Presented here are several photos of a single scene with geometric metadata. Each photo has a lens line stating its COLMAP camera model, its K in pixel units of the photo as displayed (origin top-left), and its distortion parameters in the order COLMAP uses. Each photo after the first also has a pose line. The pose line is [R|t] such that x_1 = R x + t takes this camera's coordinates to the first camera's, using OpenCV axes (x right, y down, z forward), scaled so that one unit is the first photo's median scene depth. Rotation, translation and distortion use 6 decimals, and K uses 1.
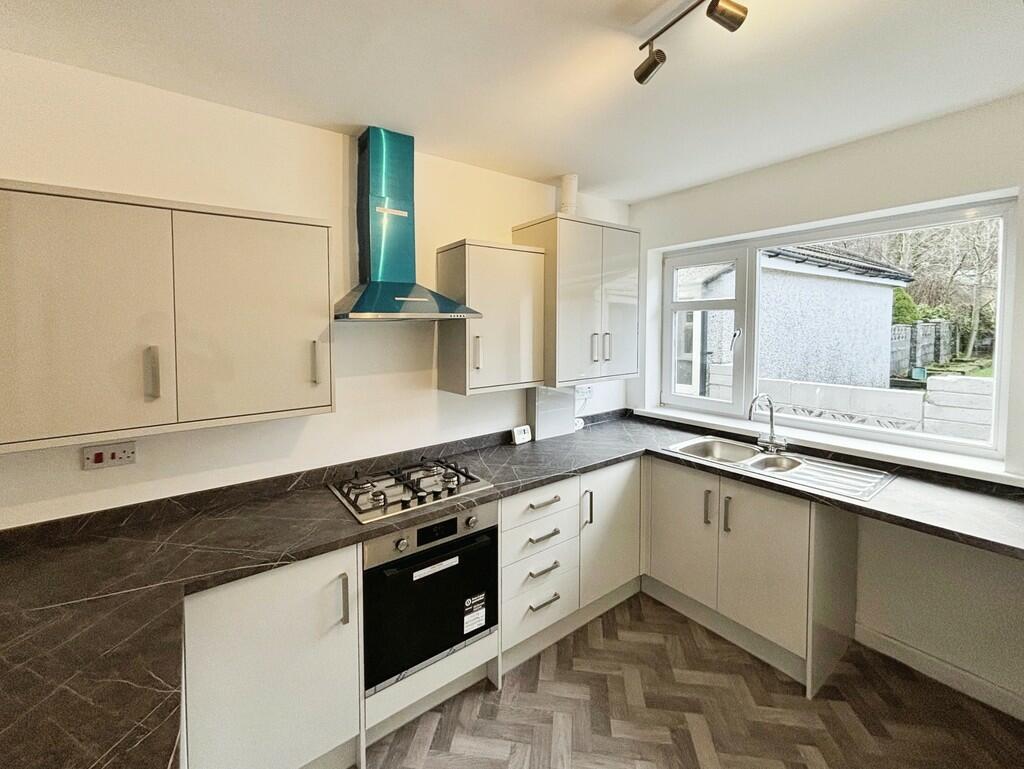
lens RADIAL K [[432.4, 0, 554.6], [0, 432.4, 378.0], [0, 0, 1]] dist [-0.002089, -0.000151]
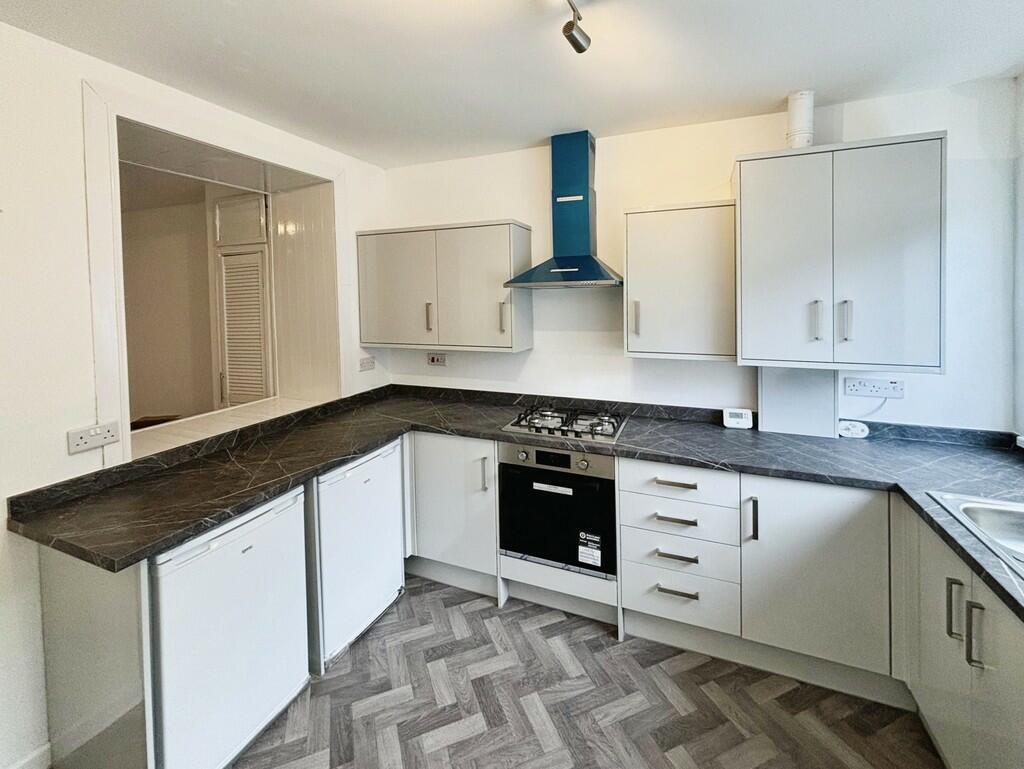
lens RADIAL K [[462.3, 0, 509.2], [0, 462.3, 357.3], [0, 0, 1]] dist [-0.015138, -0.000002]
pose [[0.470632, 0.119023, -0.874265, 0.624833], [-0.102697, 0.991514, 0.079702, -0.018813], [0.876333, 0.052274, 0.478862, 0.197530]]
